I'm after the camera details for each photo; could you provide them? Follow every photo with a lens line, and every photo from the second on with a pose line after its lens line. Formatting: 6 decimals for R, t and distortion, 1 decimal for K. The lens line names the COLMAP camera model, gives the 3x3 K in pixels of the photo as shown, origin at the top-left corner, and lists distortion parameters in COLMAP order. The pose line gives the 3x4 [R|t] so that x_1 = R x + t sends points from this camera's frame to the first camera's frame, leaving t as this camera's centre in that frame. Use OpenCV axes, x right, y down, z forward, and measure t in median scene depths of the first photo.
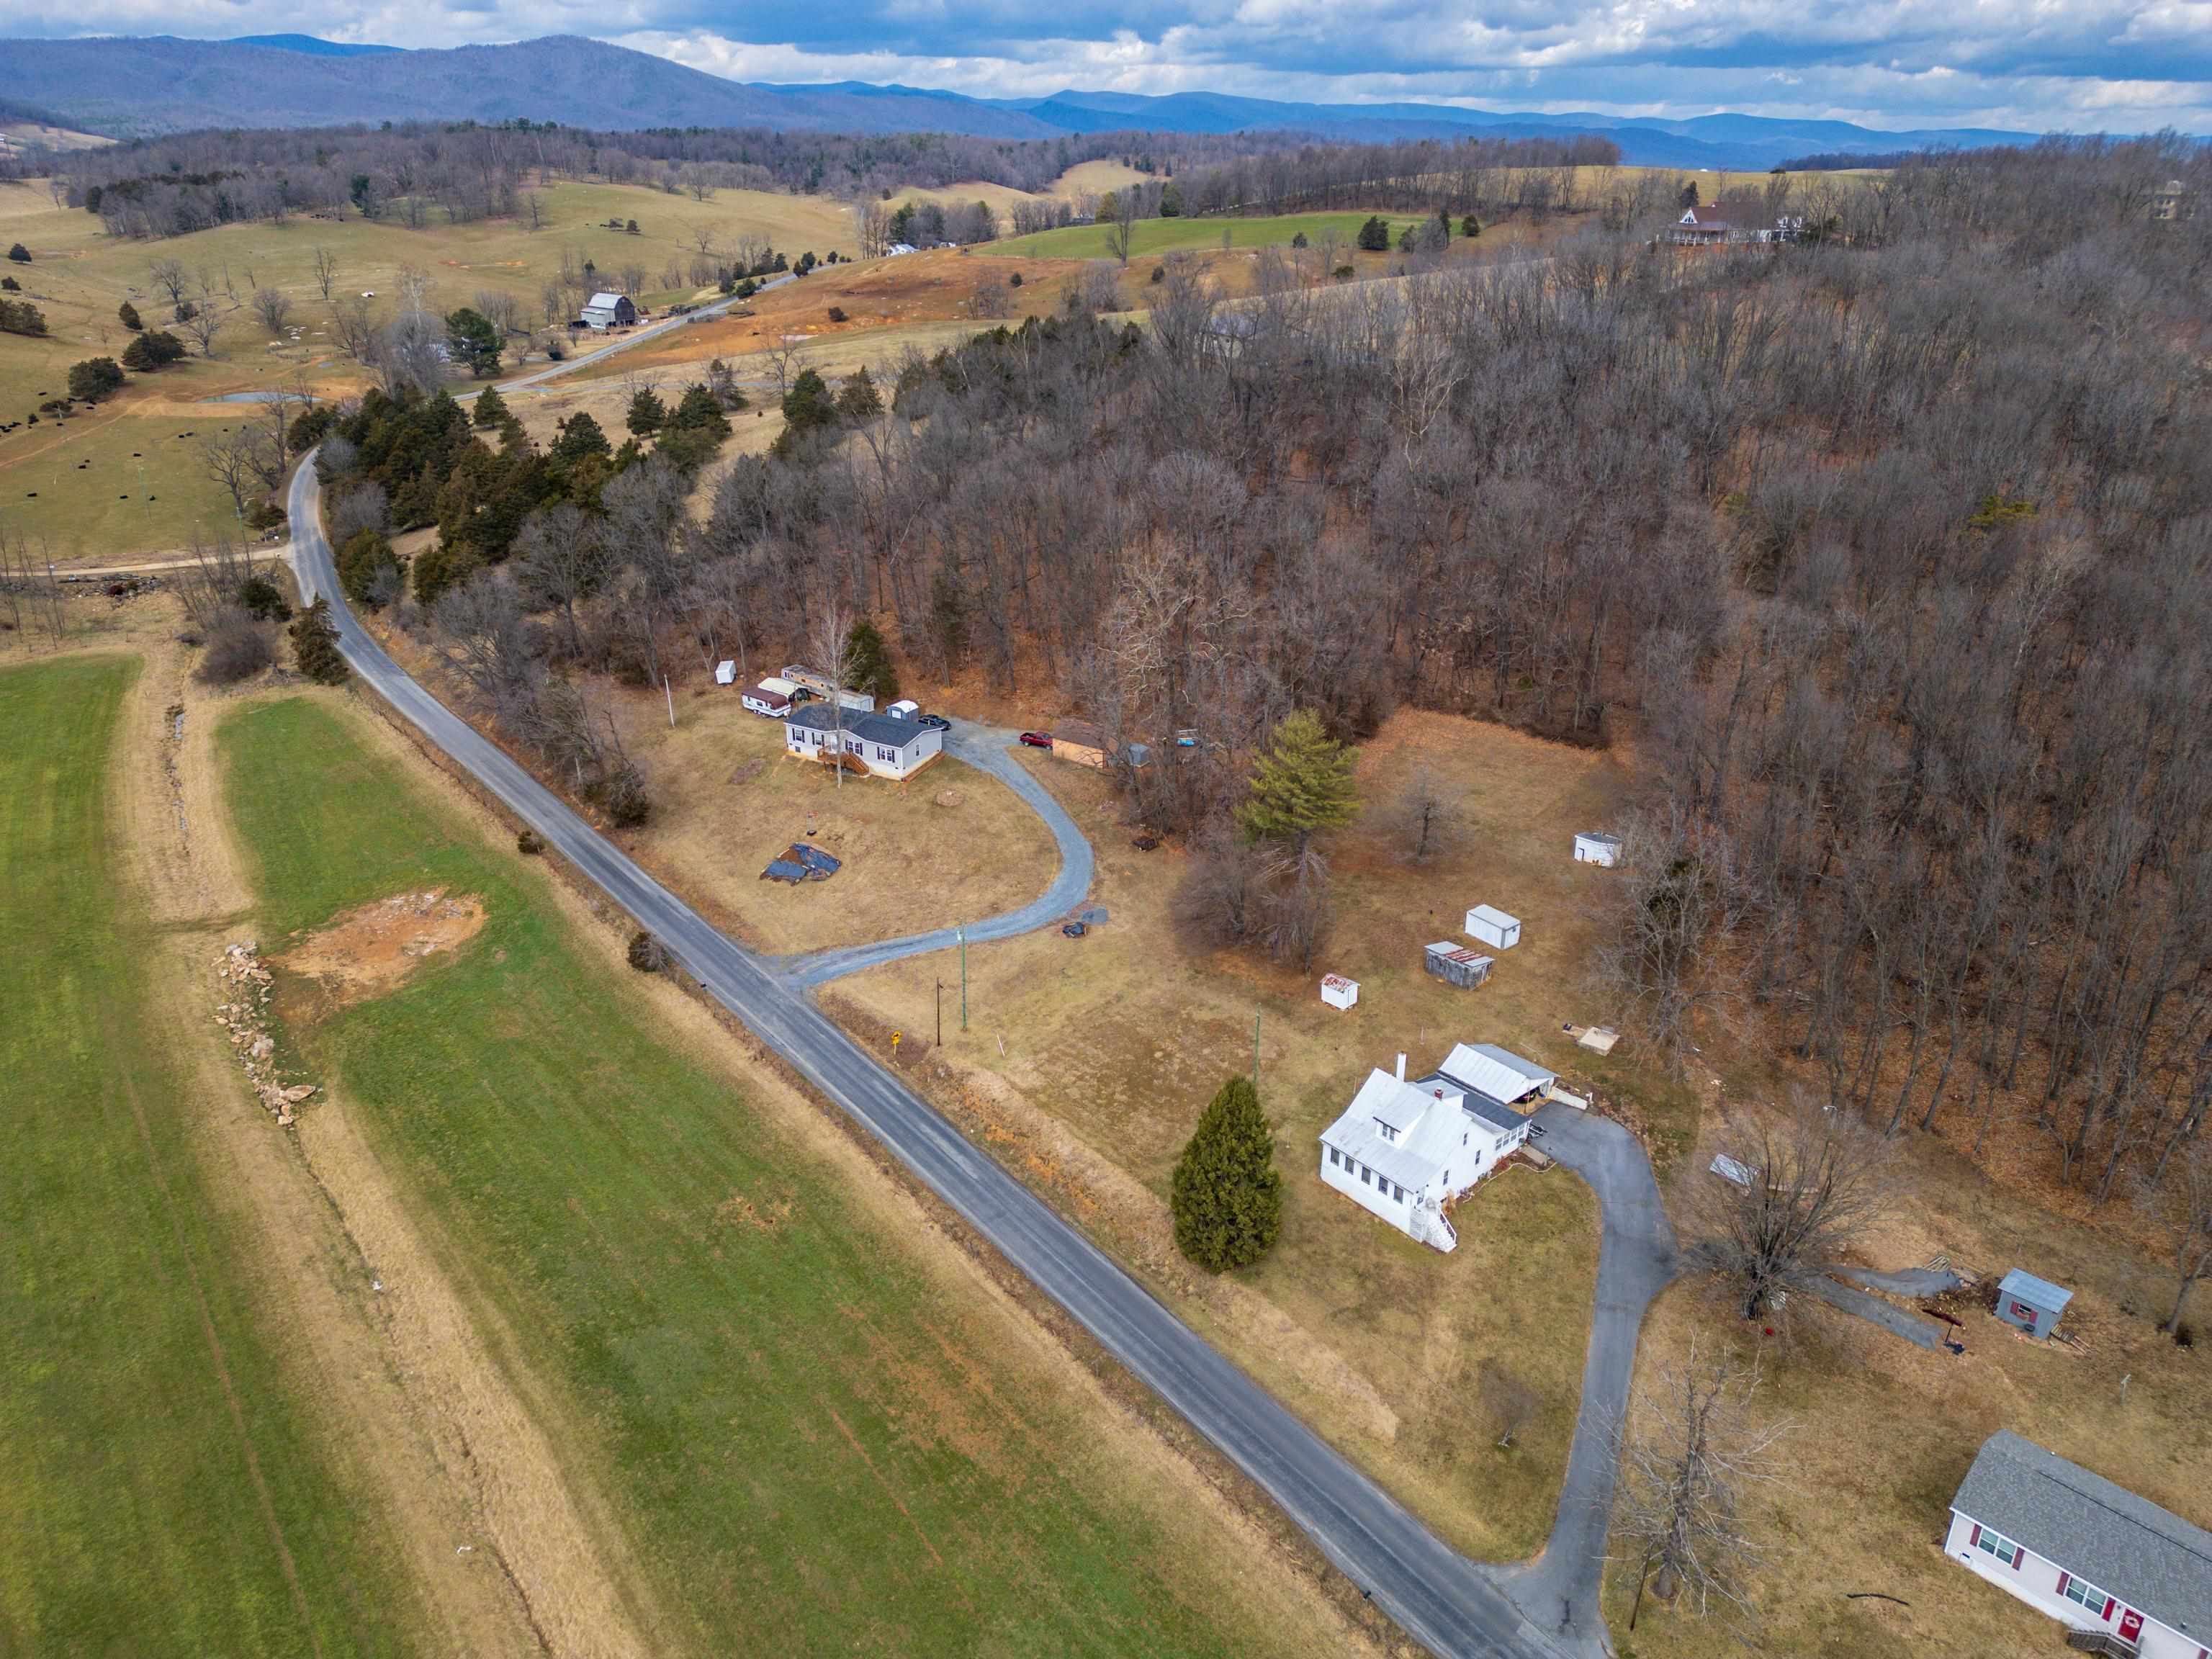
lens RADIAL K [[1552.1, 0, 1112.2], [0, 1552.1, 809.4], [0, 0, 1]] dist [0.077803, -0.066792]
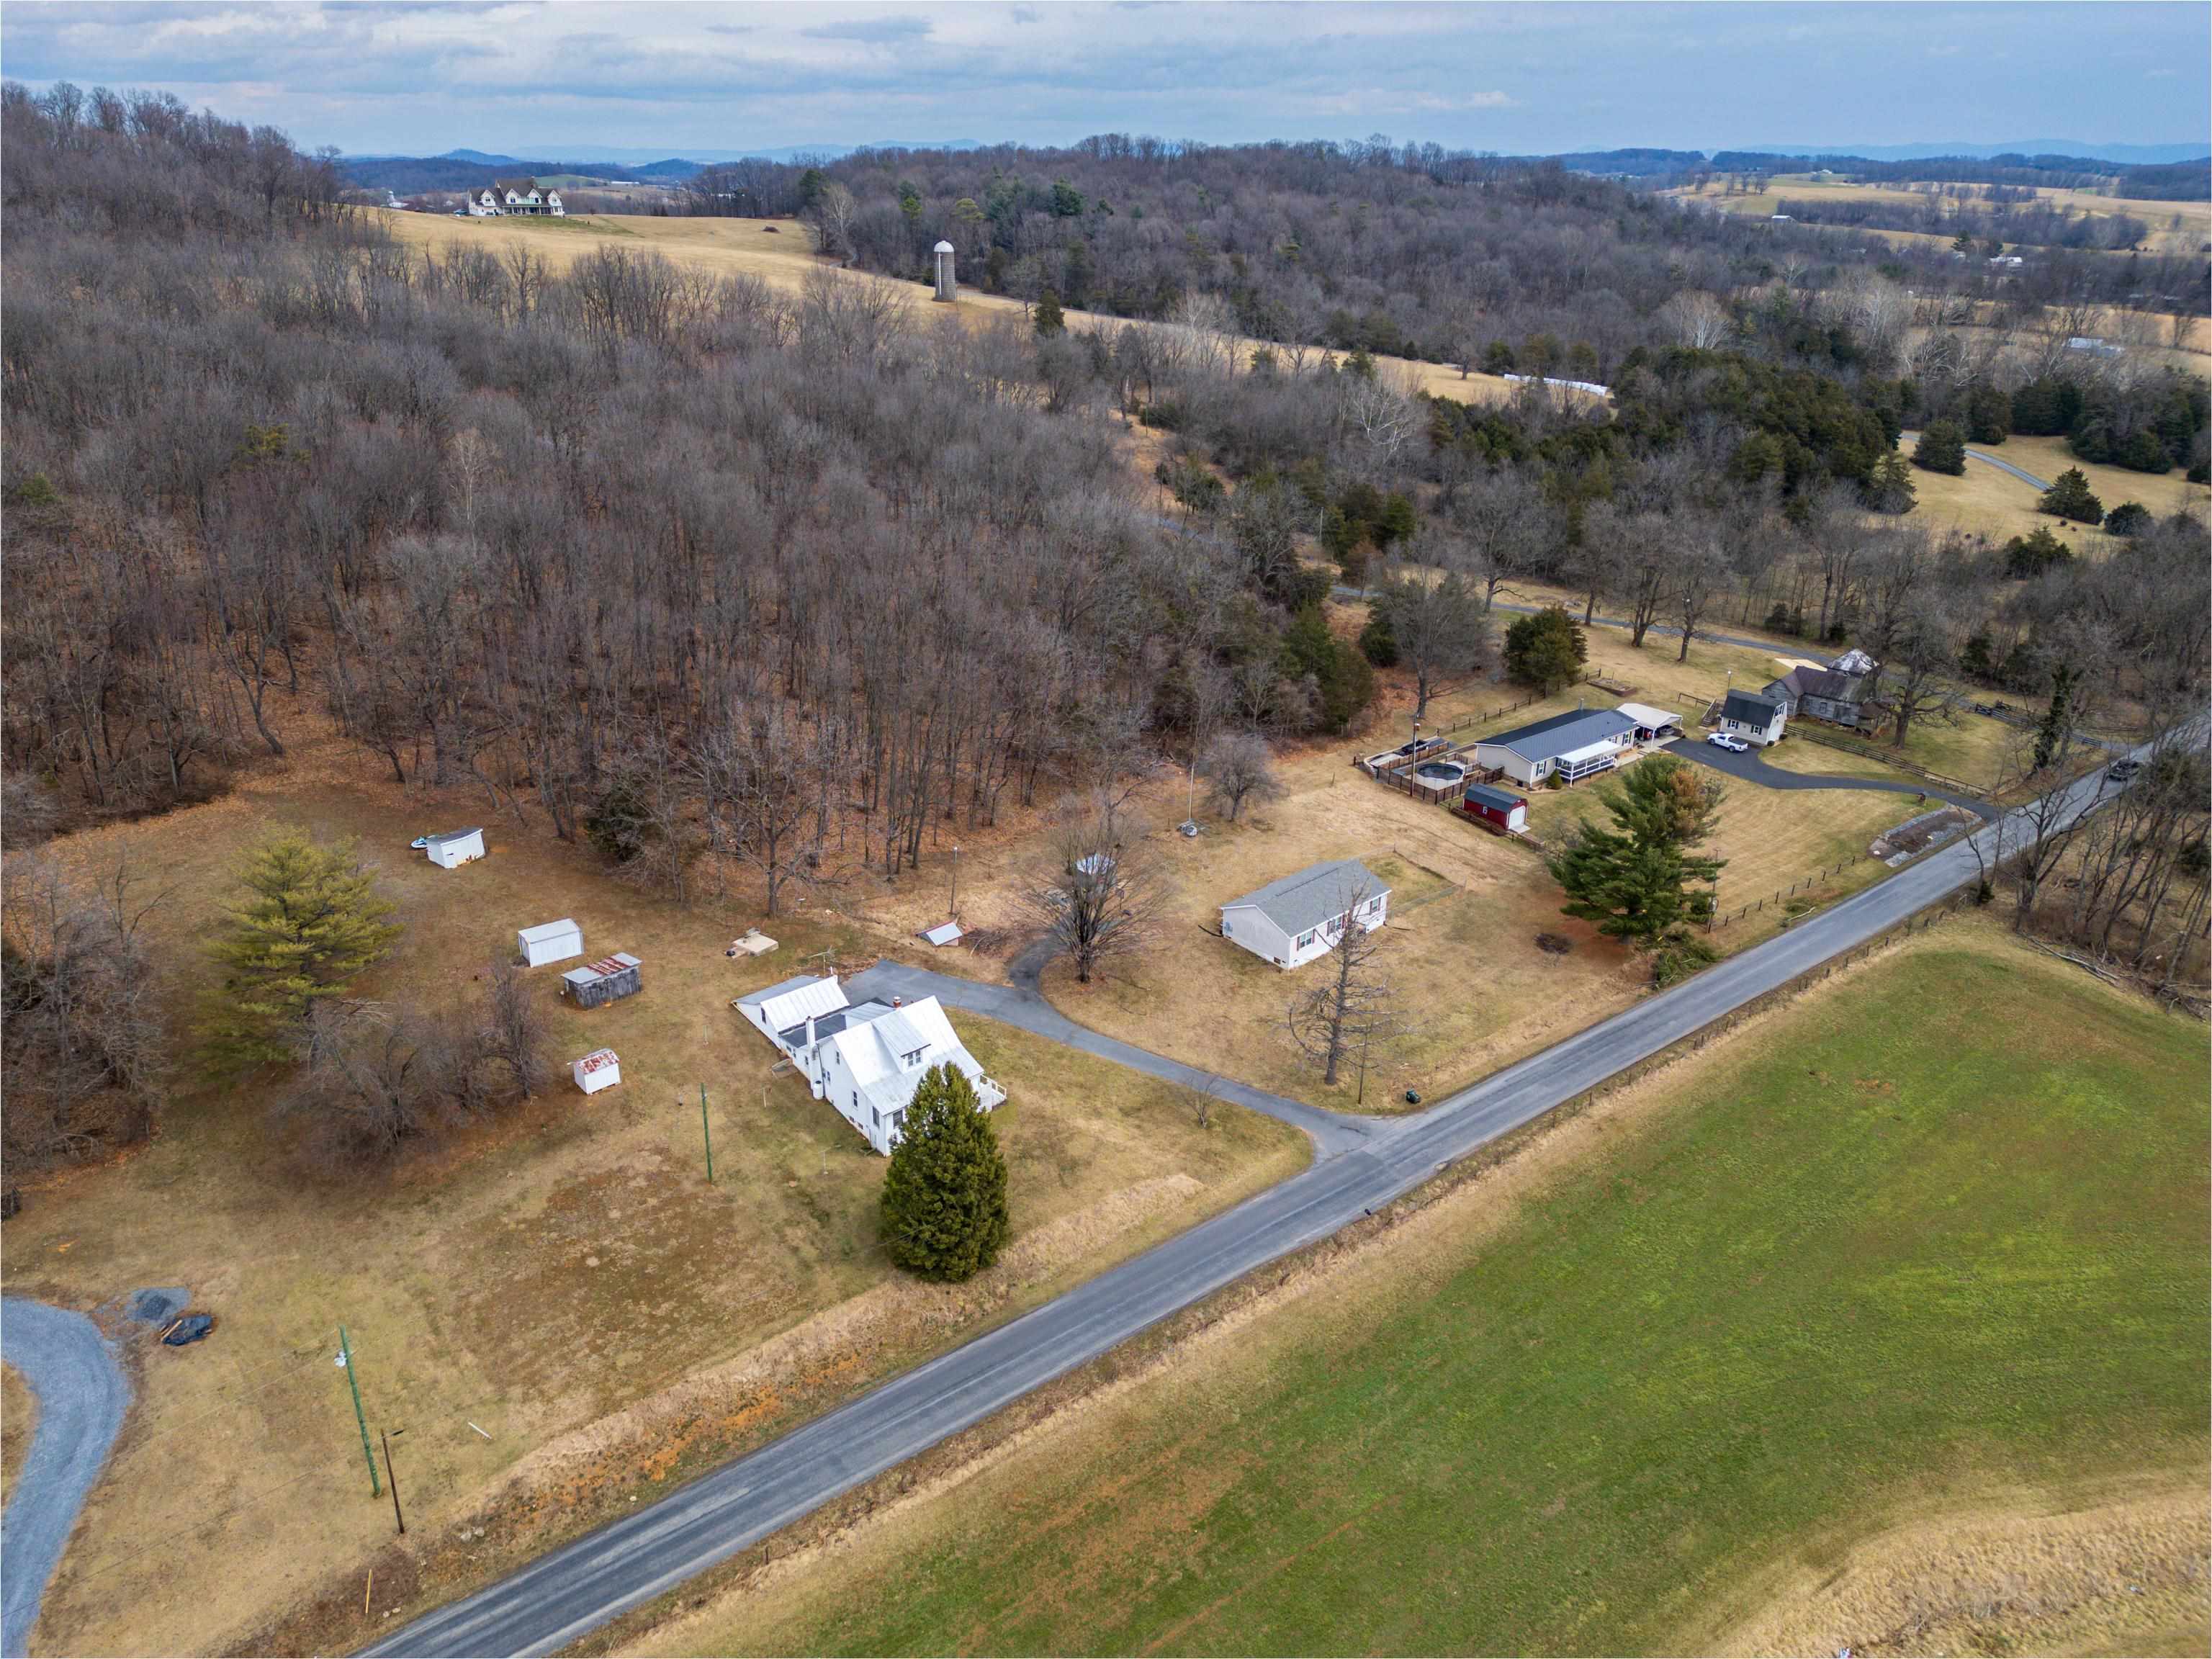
lens RADIAL K [[1552.1, 0, 1107.5], [0, 1552.1, 819.4], [0, 0, 1]] dist [0.077803, -0.066792]
pose [[0.007130, -0.400559, 0.916243, -0.651246], [0.374728, 0.850569, 0.368932, -0.233840], [-0.927107, 0.340711, 0.156165, 0.674544]]
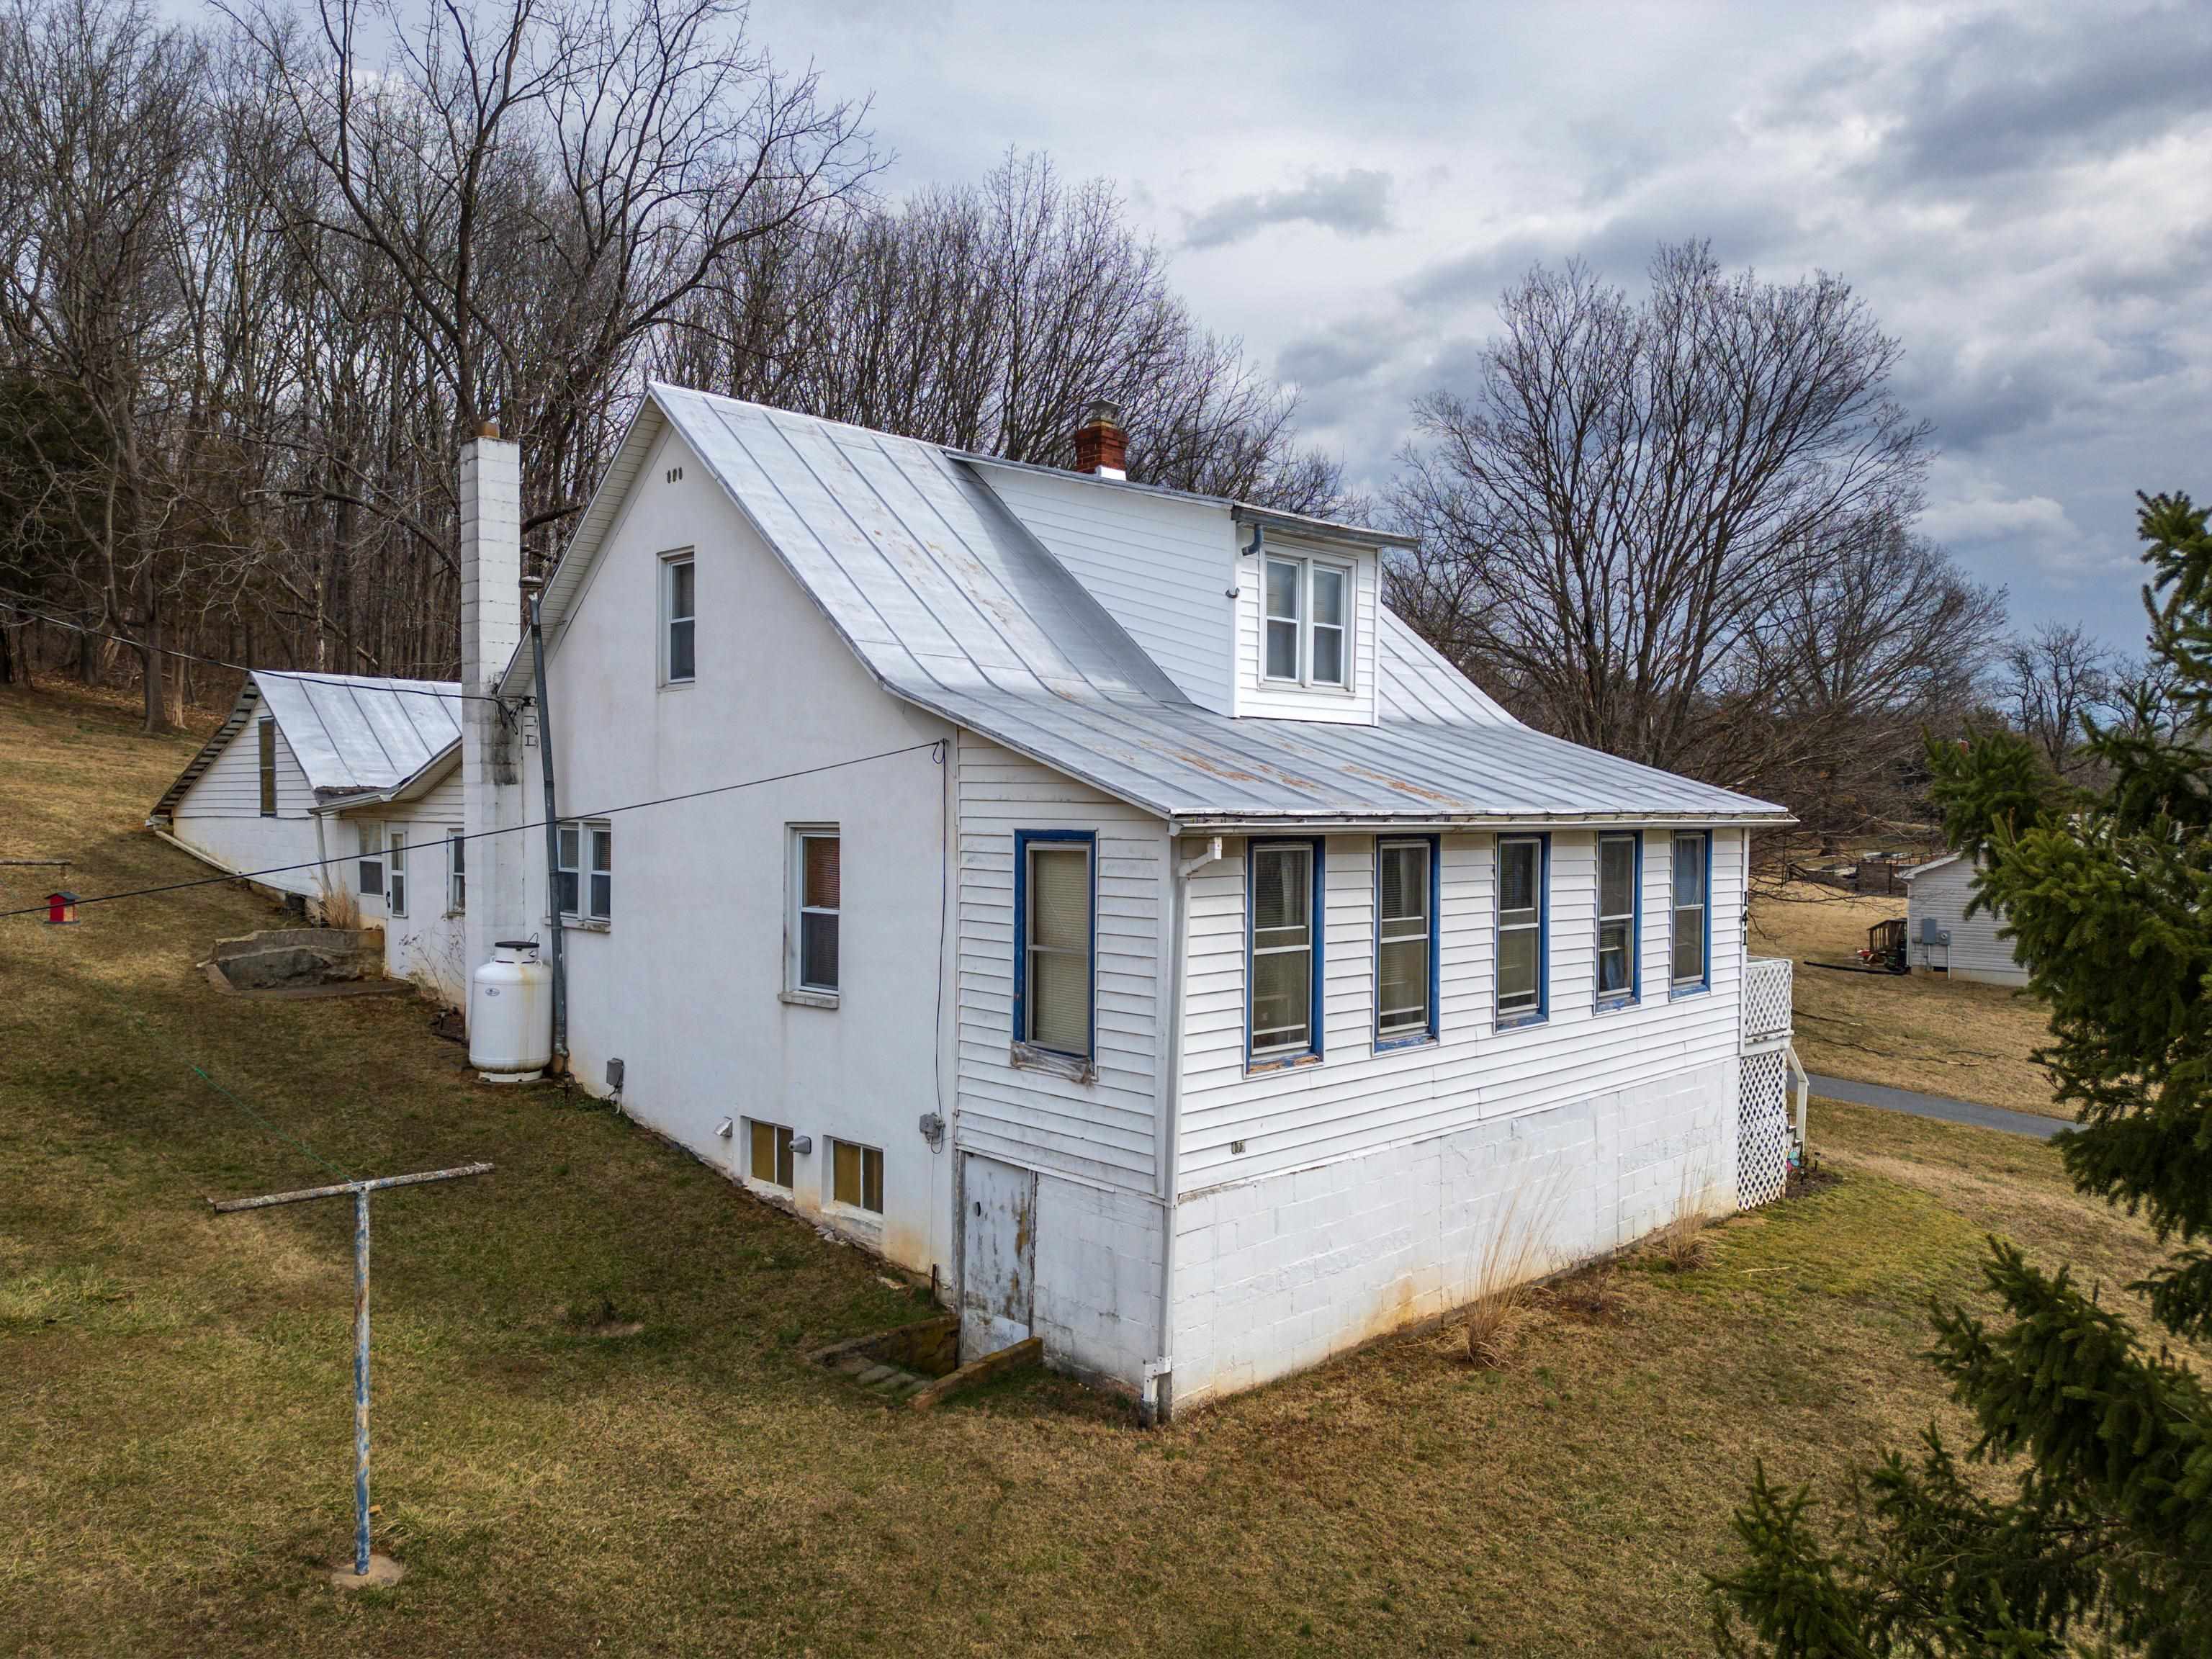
lens RADIAL K [[1552.1, 0, 1107.3], [0, 1552.1, 823.7], [0, 0, 1]] dist [0.077803, -0.066792]
pose [[-0.058812, -0.022748, 0.998010, 0.055781], [0.374932, 0.926045, 0.043202, 0.207925], [-0.925185, 0.376726, -0.045934, 1.013513]]
